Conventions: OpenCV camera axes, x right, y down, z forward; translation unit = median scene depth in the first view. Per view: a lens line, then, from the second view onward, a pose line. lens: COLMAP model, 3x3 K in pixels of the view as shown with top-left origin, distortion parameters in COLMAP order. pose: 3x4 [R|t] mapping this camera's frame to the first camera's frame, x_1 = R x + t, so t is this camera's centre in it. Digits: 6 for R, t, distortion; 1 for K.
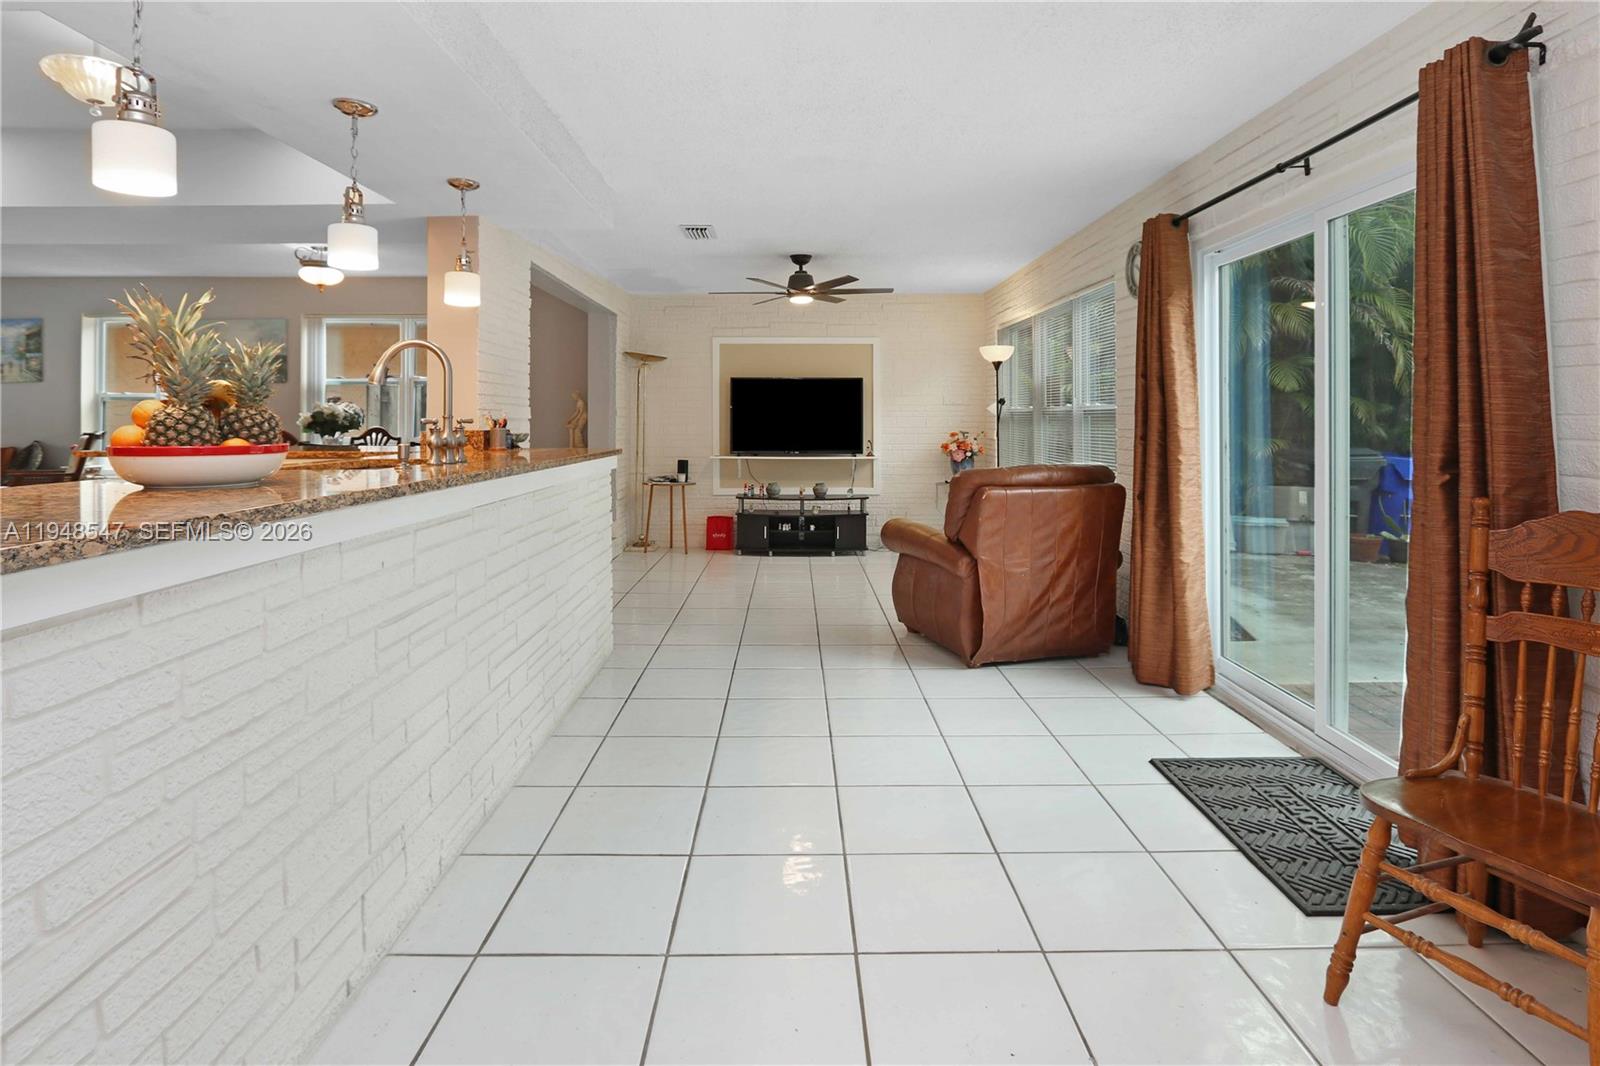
lens RADIAL K [[790.0, 0, 796.3], [0, 790.0, 420.2], [0, 0, 1]] dist [-0.015106, 0.000533]
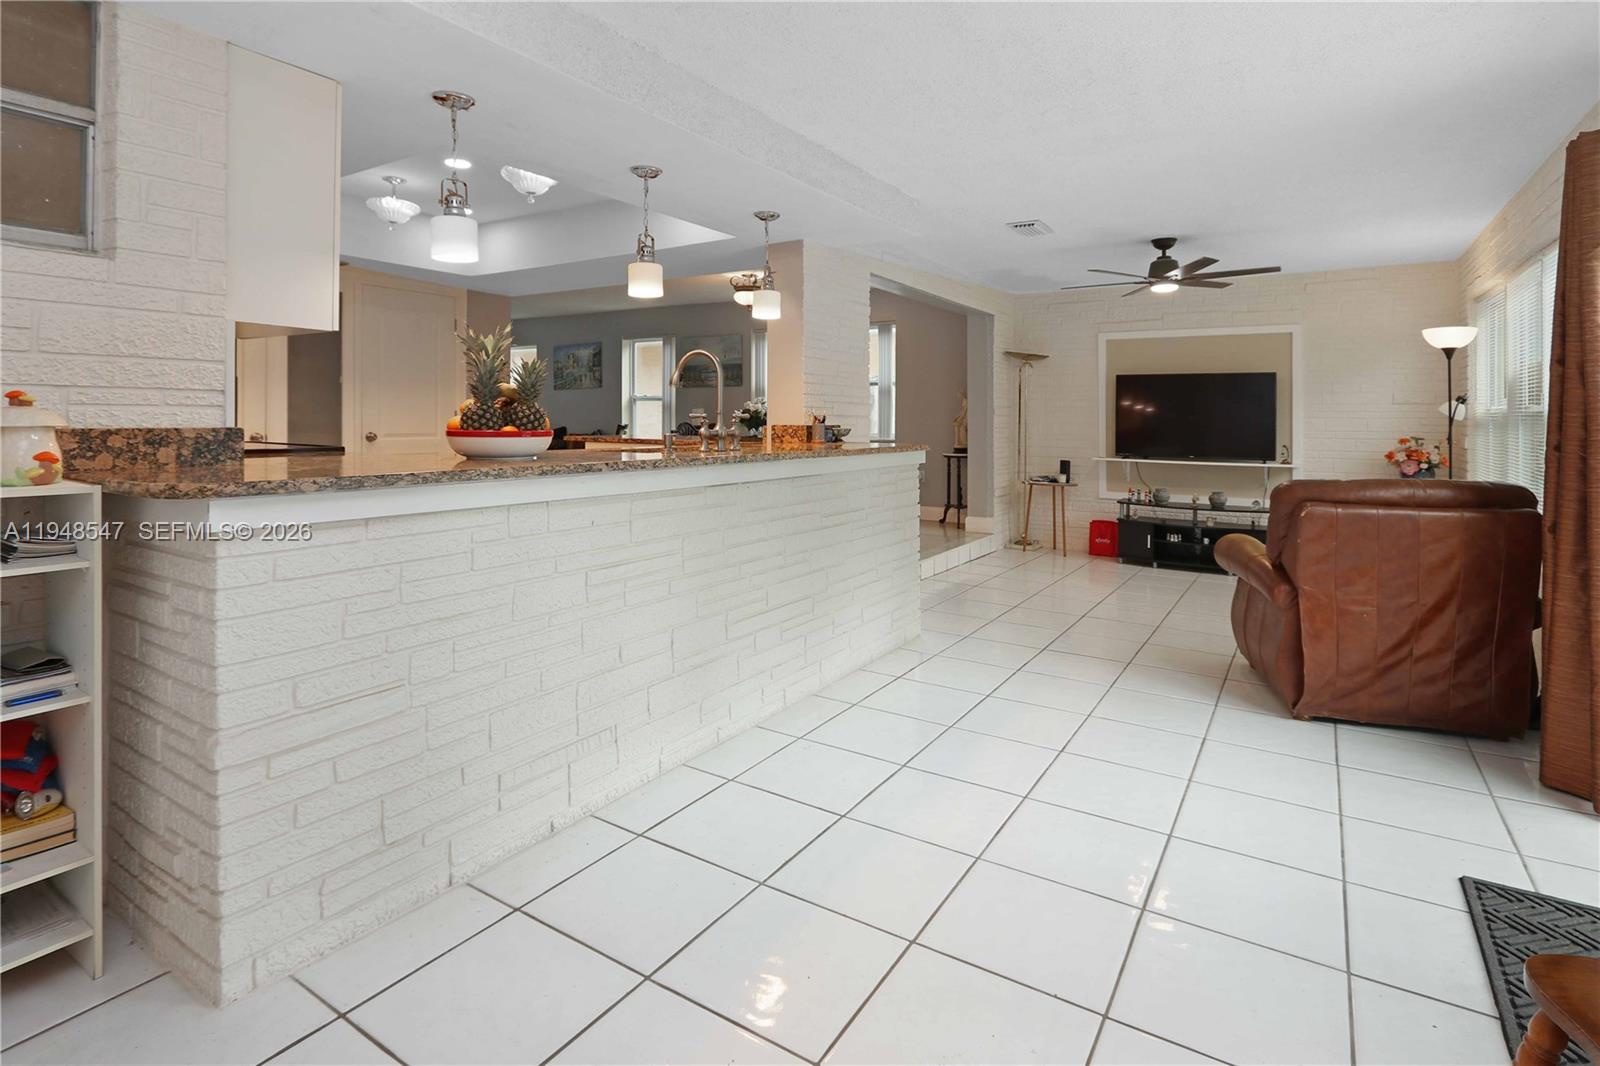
lens RADIAL K [[786.3, 0, 826.5], [0, 786.3, 426.8], [0, 0, 1]] dist [-0.013083, 0.001422]
pose [[0.847837, 0.014726, -0.530052, 0.127302], [-0.009944, 0.999880, 0.011873, 0.000537], [0.530164, -0.004795, 0.847882, 0.021177]]
